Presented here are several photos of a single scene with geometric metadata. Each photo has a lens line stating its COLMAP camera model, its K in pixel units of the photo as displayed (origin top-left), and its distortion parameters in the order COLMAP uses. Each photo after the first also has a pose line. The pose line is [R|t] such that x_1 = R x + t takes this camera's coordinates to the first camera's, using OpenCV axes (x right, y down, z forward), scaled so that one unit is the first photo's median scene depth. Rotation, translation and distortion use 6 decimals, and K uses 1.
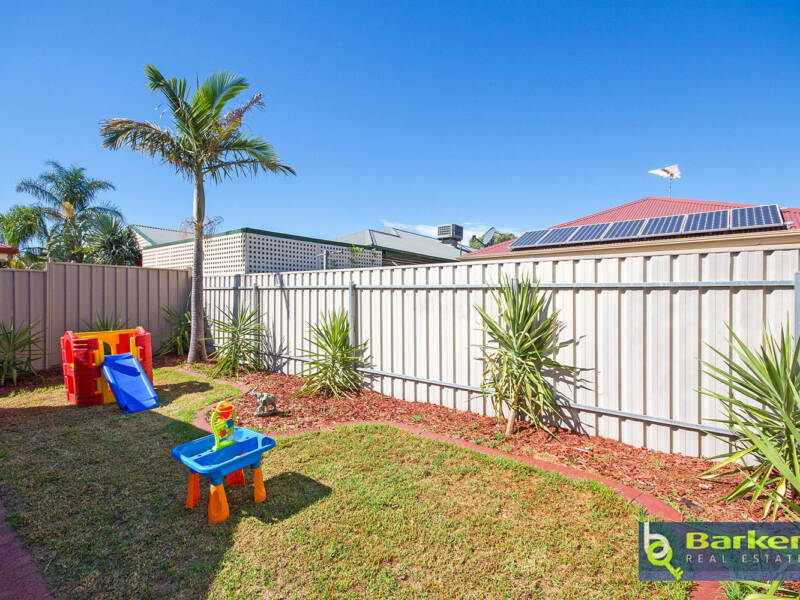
lens RADIAL K [[396.5, 0, 406.3], [0, 396.5, 302.1], [0, 0, 1]] dist [0.035258, -0.000163]
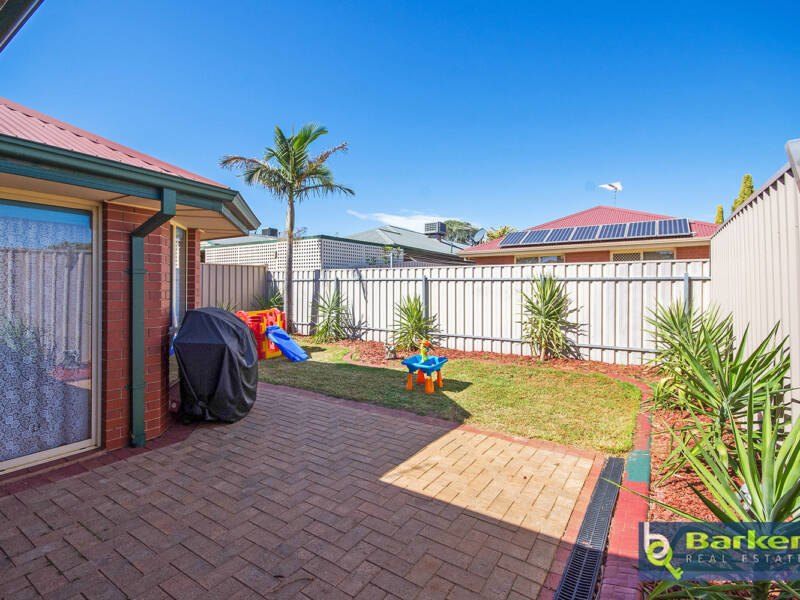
lens RADIAL K [[396.5, 0, 394.2], [0, 396.5, 294.6], [0, 0, 1]] dist [0.035258, -0.000163]
pose [[0.995597, -0.012760, 0.092863, -0.400771], [0.011299, 0.999804, 0.016246, -0.005791], [-0.093052, -0.015125, 0.995546, -0.510161]]
